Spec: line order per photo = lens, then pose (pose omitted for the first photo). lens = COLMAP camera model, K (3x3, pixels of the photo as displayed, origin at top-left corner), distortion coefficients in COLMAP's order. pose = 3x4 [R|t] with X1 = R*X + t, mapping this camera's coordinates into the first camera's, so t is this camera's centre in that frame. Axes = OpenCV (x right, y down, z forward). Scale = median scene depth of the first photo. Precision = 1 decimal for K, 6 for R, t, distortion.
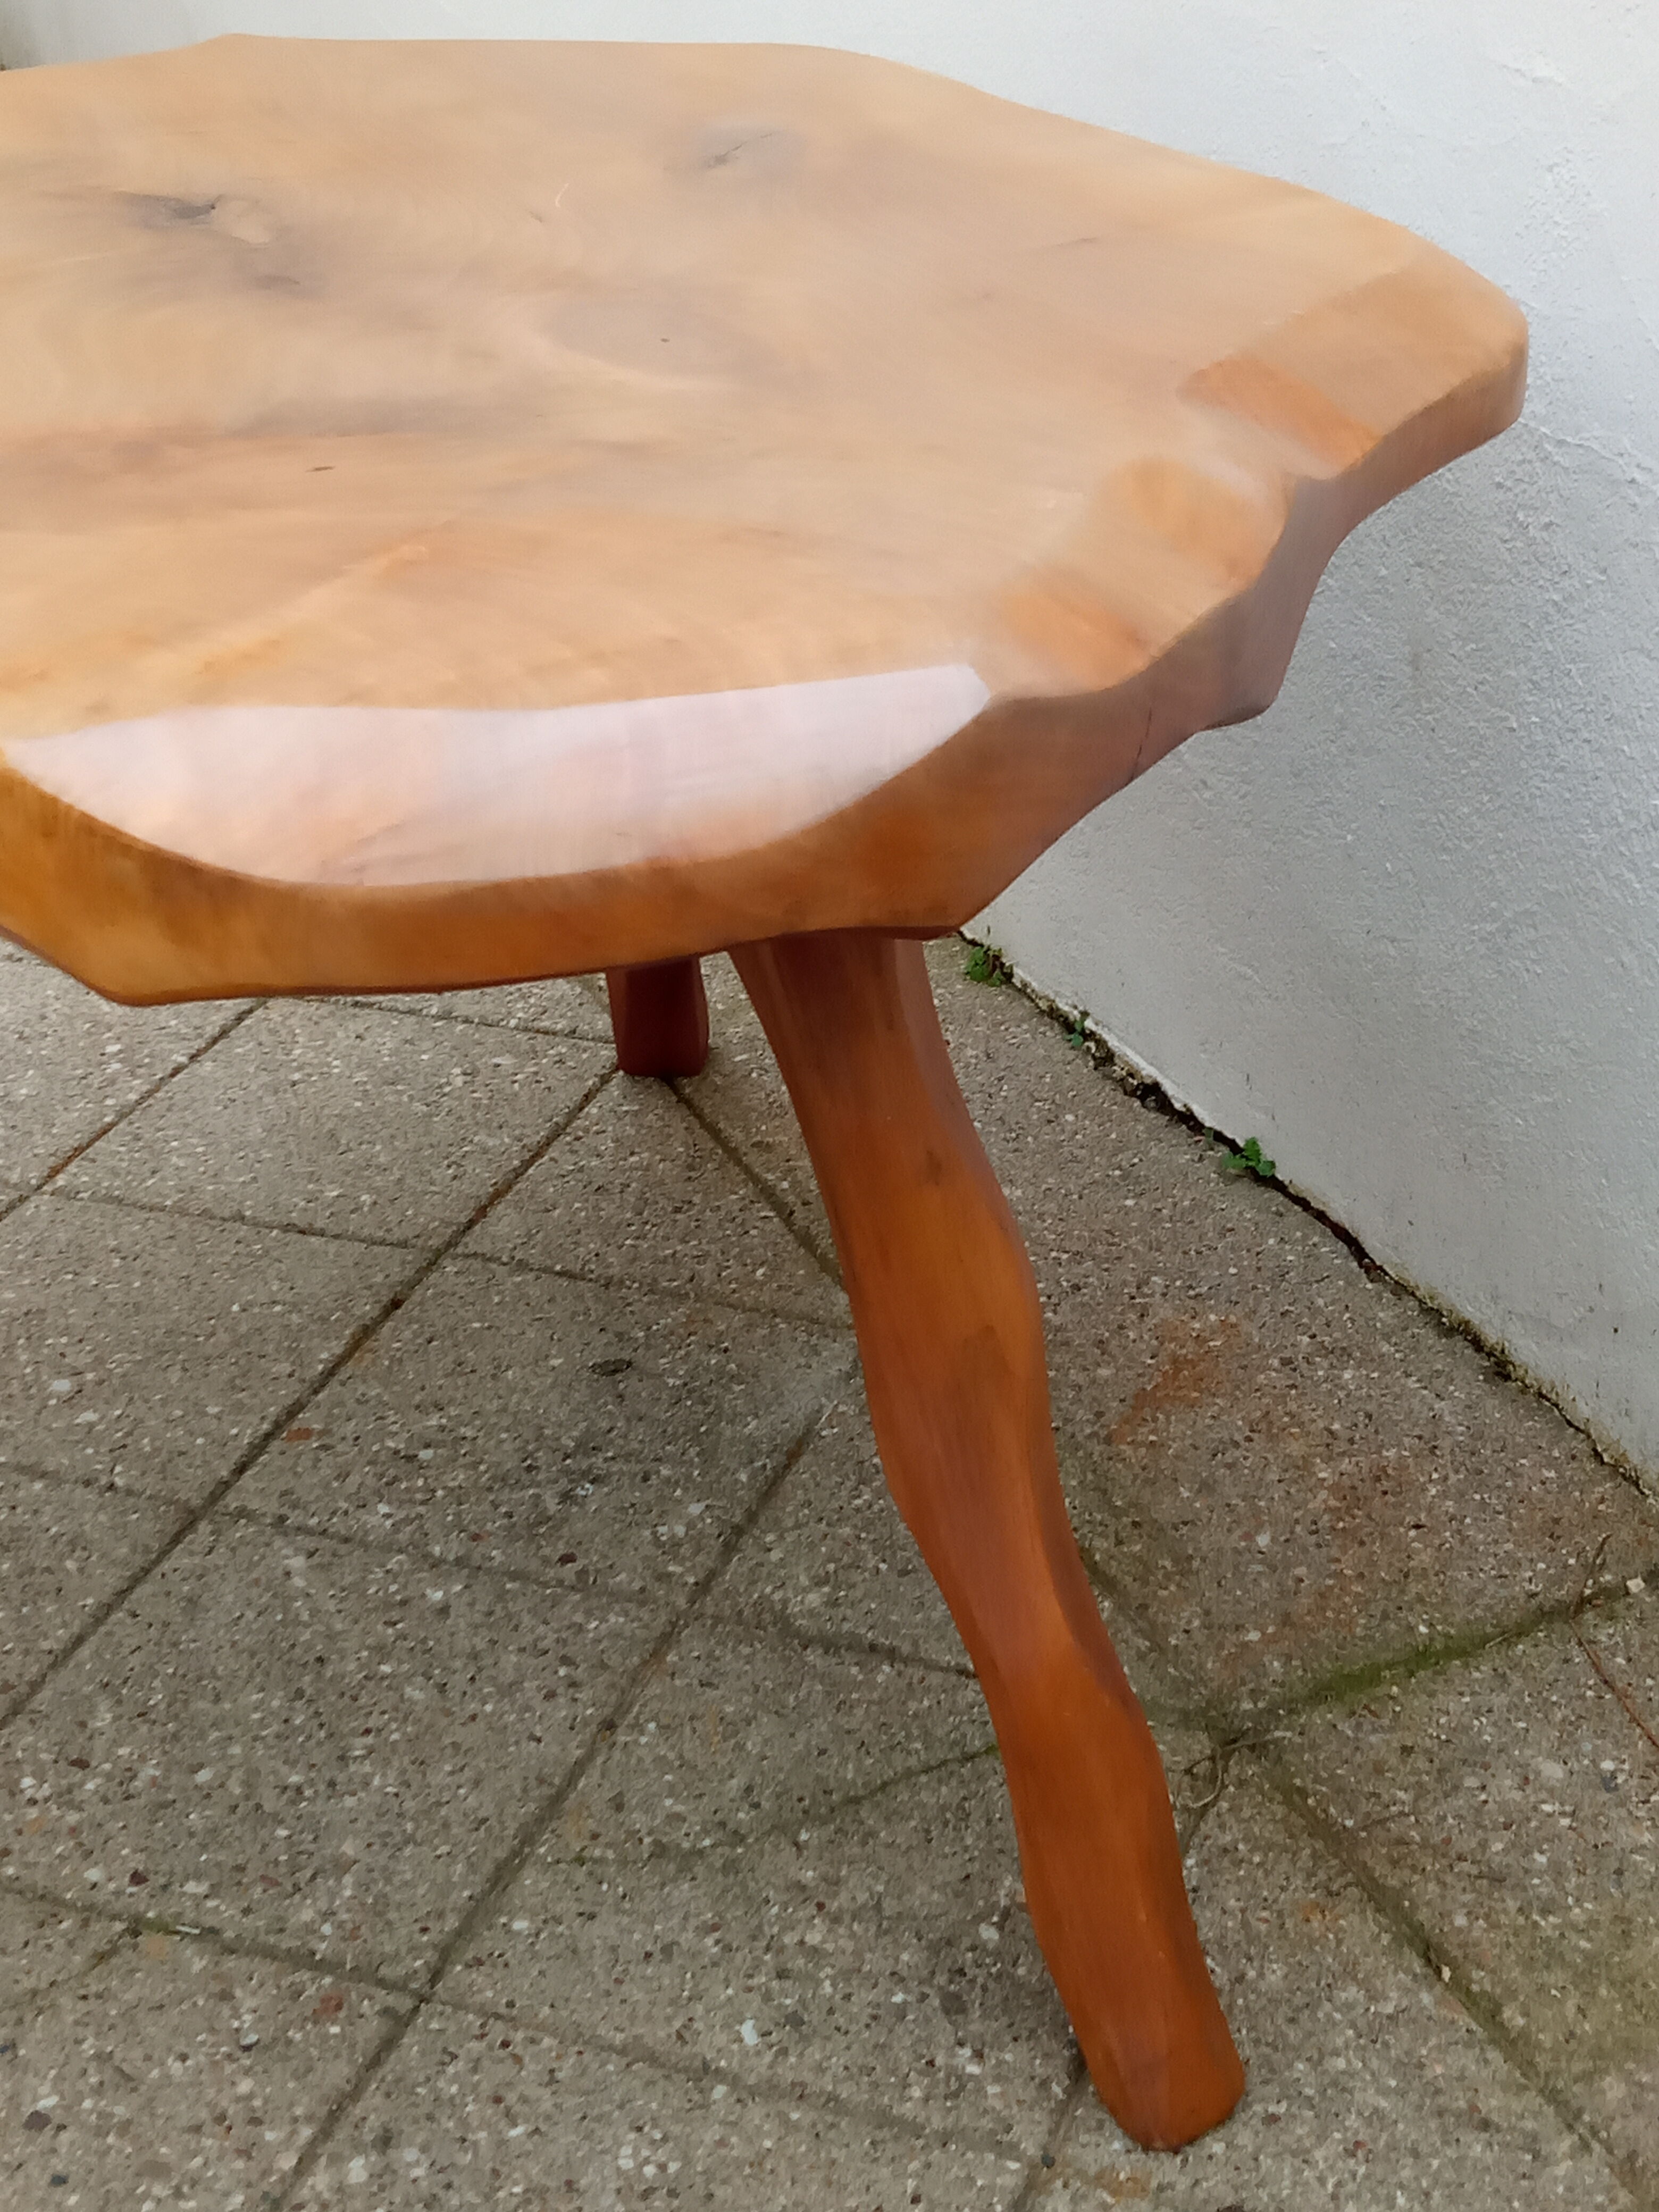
lens RADIAL K [[3235.5, 0, 829.5], [0, 3235.5, 1106.0], [0, 0, 1]] dist [0.117085, -0.418845]
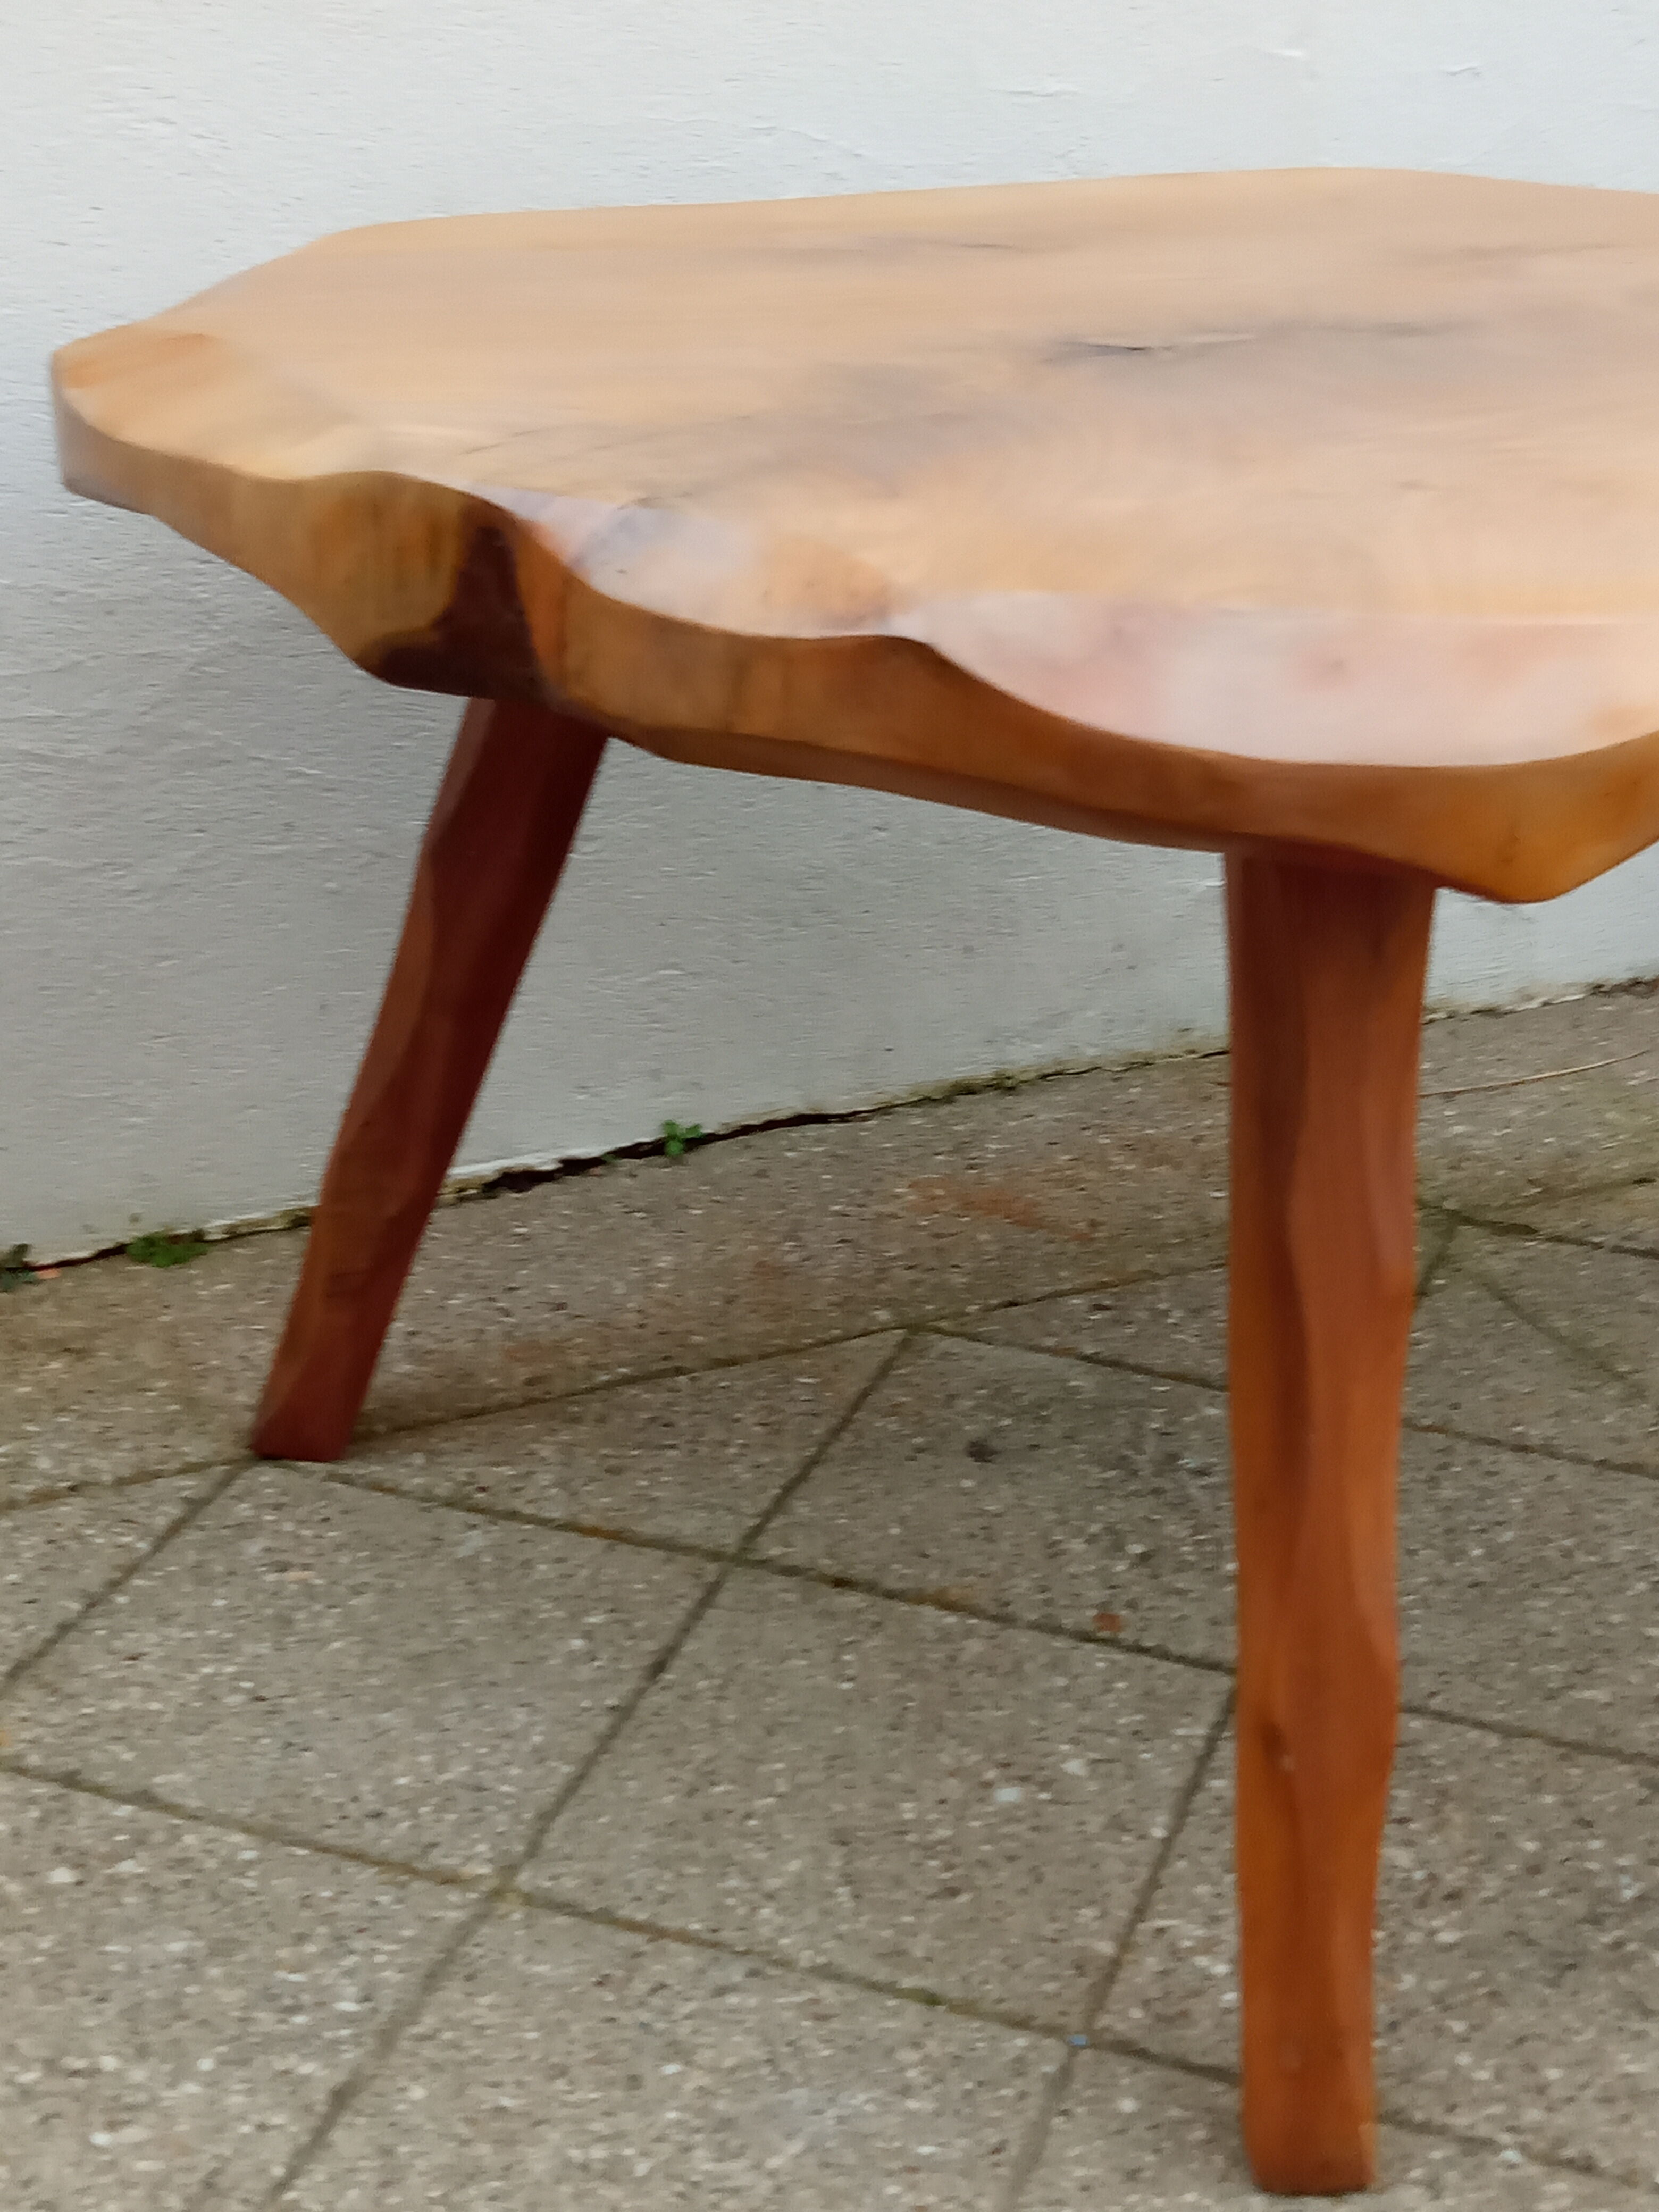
lens RADIAL K [[3097.0, 0, 829.5], [0, 3097.0, 1106.0], [0, 0, 1]] dist [0.109658, -0.429841]
pose [[-0.027206, -0.373844, 0.927092, -0.880339], [0.441197, 0.827725, 0.346722, -0.348712], [-0.896998, 0.418463, 0.142420, 0.818278]]
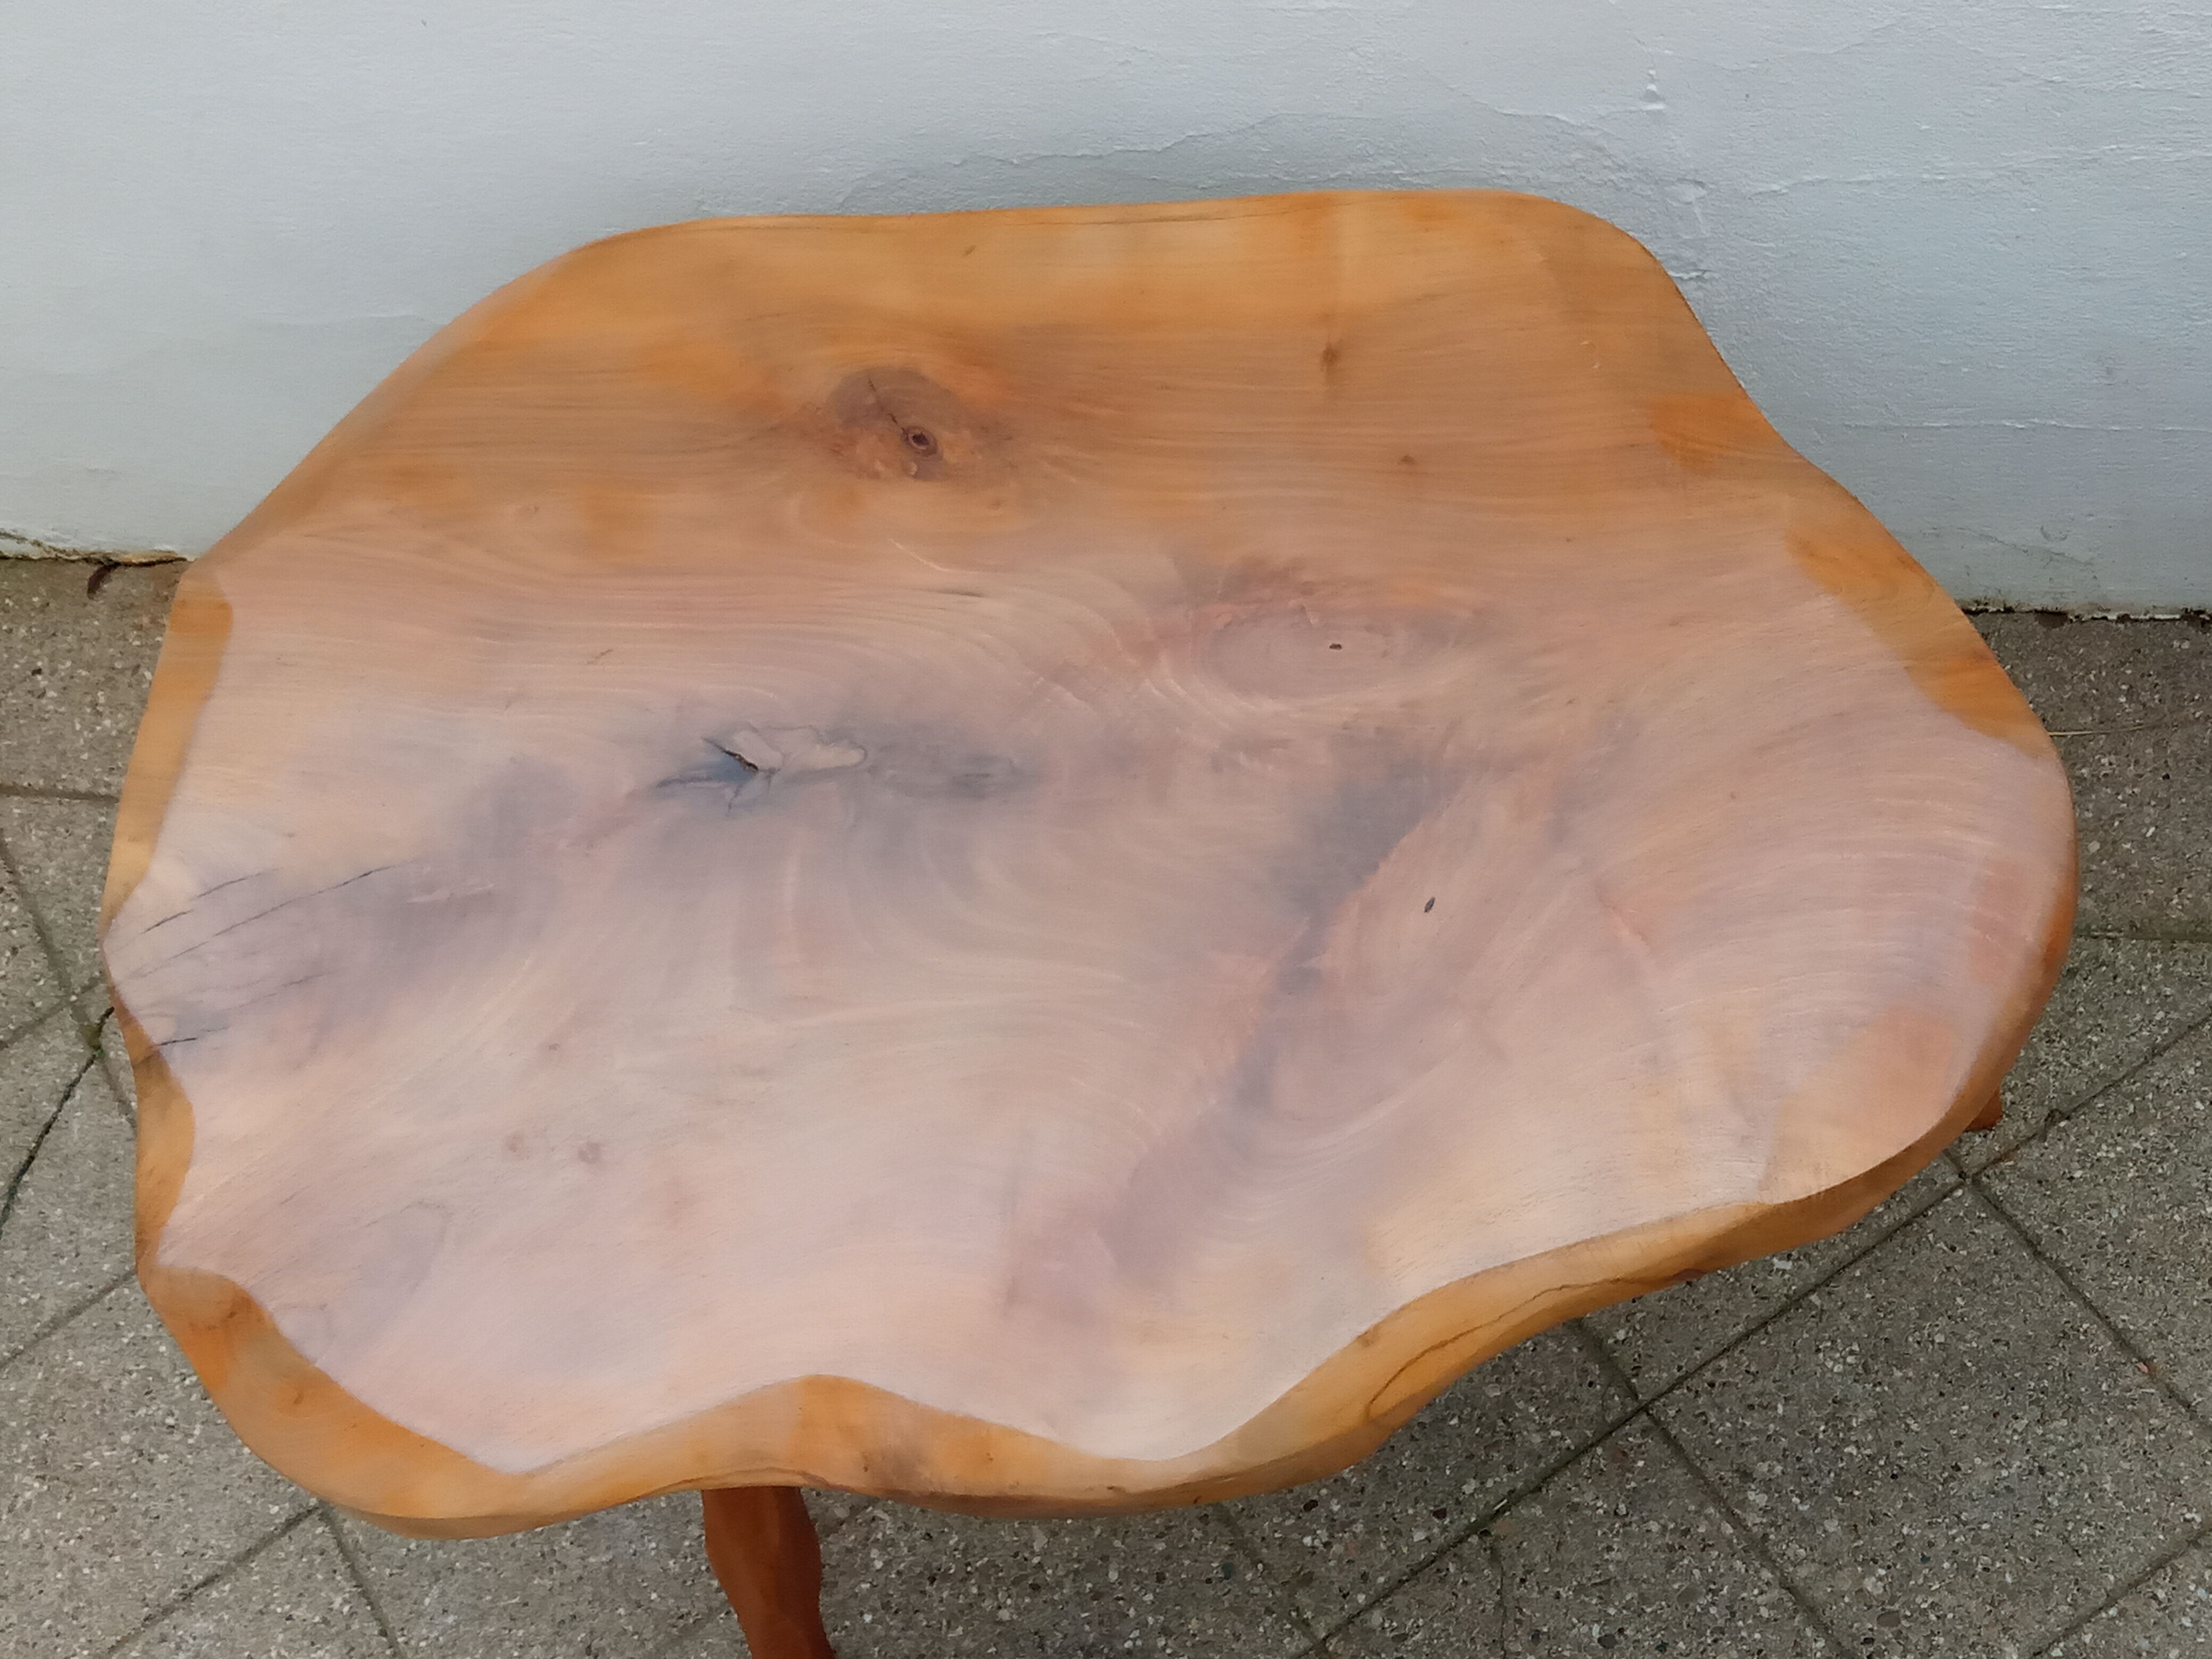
lens RADIAL K [[3102.5, 0, 1108.7], [0, 3102.5, 820.3], [0, 0, 1]] dist [0.101789, -0.395108]
pose [[0.582653, -0.749158, 0.315085, -0.399947], [0.577252, 0.654381, 0.488431, -0.608507], [-0.572098, -0.102702, 0.813730, -0.063997]]
